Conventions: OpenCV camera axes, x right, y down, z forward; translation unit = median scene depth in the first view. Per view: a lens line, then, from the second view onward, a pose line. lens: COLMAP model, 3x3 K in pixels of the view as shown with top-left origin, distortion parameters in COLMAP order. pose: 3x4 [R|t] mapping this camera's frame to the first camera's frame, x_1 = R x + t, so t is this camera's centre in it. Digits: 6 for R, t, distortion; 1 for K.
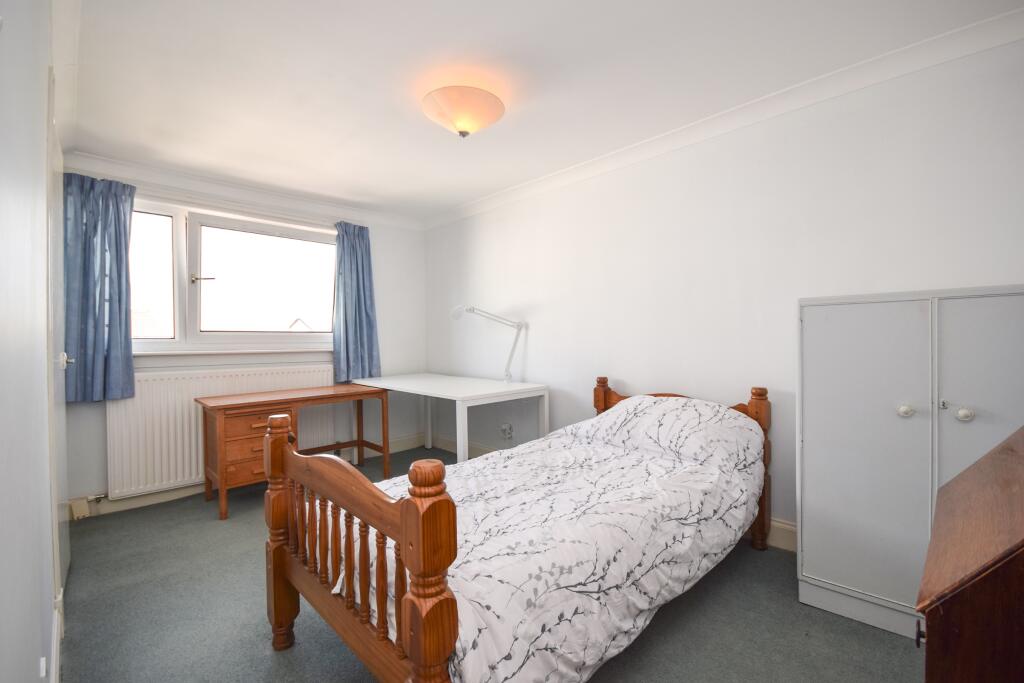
lens RADIAL K [[450.4, 0, 507.8], [0, 450.4, 340.8], [0, 0, 1]] dist [0.000866, -0.000844]
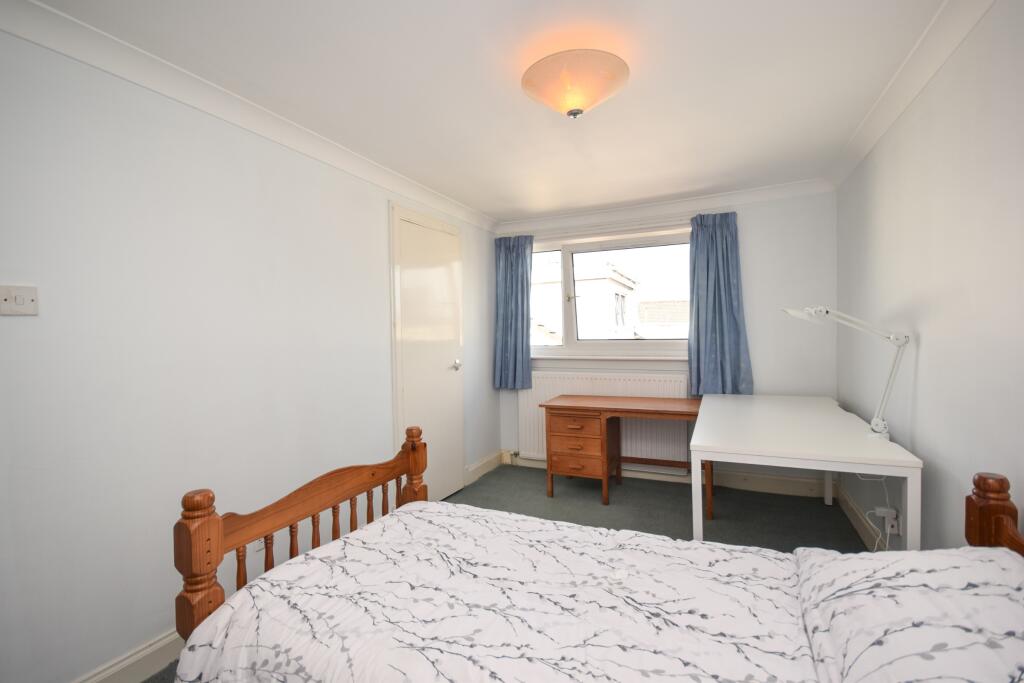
lens RADIAL K [[450.4, 0, 513.5], [0, 450.4, 343.0], [0, 0, 1]] dist [0.000866, -0.000844]
pose [[0.363116, 0.028559, -0.931306, 0.439005], [0.013096, 0.999275, 0.035749, -0.065377], [0.931652, -0.025177, 0.362479, 0.442082]]
